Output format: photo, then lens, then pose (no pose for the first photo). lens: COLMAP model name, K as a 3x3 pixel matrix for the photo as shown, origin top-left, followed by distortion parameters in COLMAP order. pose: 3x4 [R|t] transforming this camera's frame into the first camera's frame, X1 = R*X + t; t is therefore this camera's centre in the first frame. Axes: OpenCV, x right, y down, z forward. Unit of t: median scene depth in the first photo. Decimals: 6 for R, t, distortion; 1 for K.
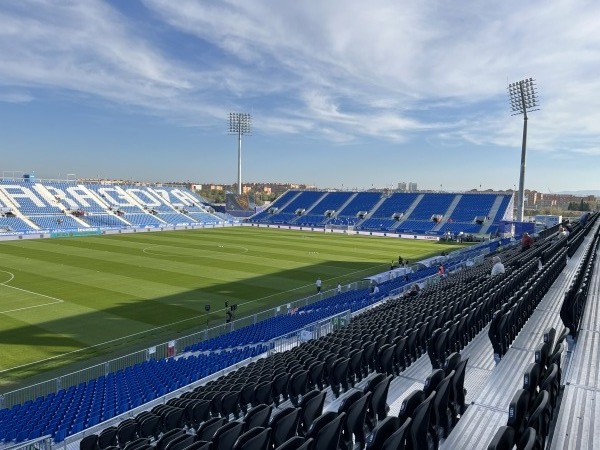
lens RADIAL K [[454.7, 0, 301.7], [0, 454.7, 226.1], [0, 0, 1]] dist [0.079338, -0.117725]
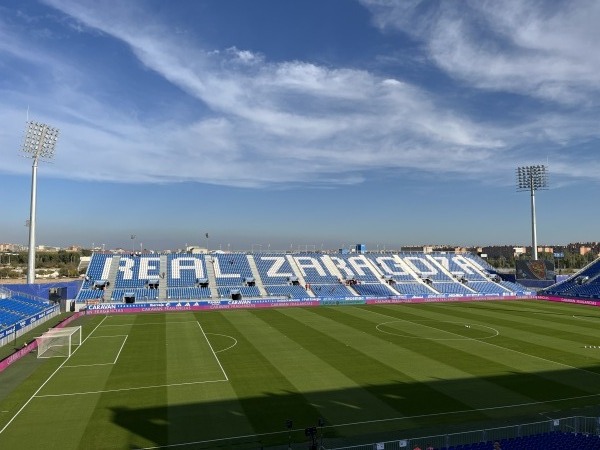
lens RADIAL K [[454.7, 0, 301.7], [0, 454.7, 226.1], [0, 0, 1]] dist [0.079338, -0.117725]
pose [[0.769879, -0.066640, -0.634701, 0.072547], [-0.022079, 0.991157, -0.130847, -0.011651], [0.637808, 0.114750, 0.761600, 0.083876]]
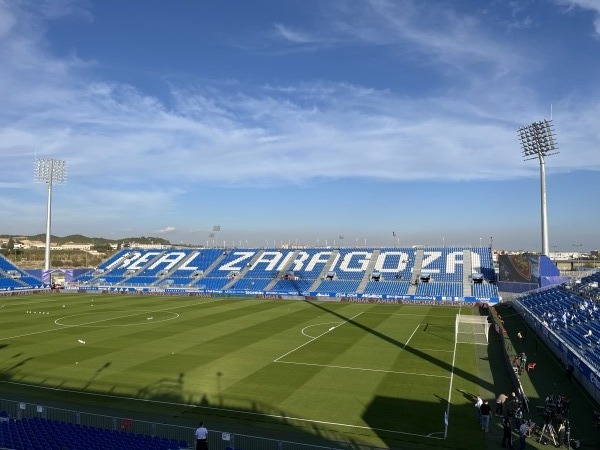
lens RADIAL K [[452.4, 0, 301.1], [0, 452.4, 243.0], [0, 0, 1]] dist [0.185819, -0.229081]
pose [[0.237476, -0.041294, -0.970515, 0.425392], [-0.055791, 0.996867, -0.056067, -0.038408], [0.969790, 0.067461, 0.234428, 0.630101]]
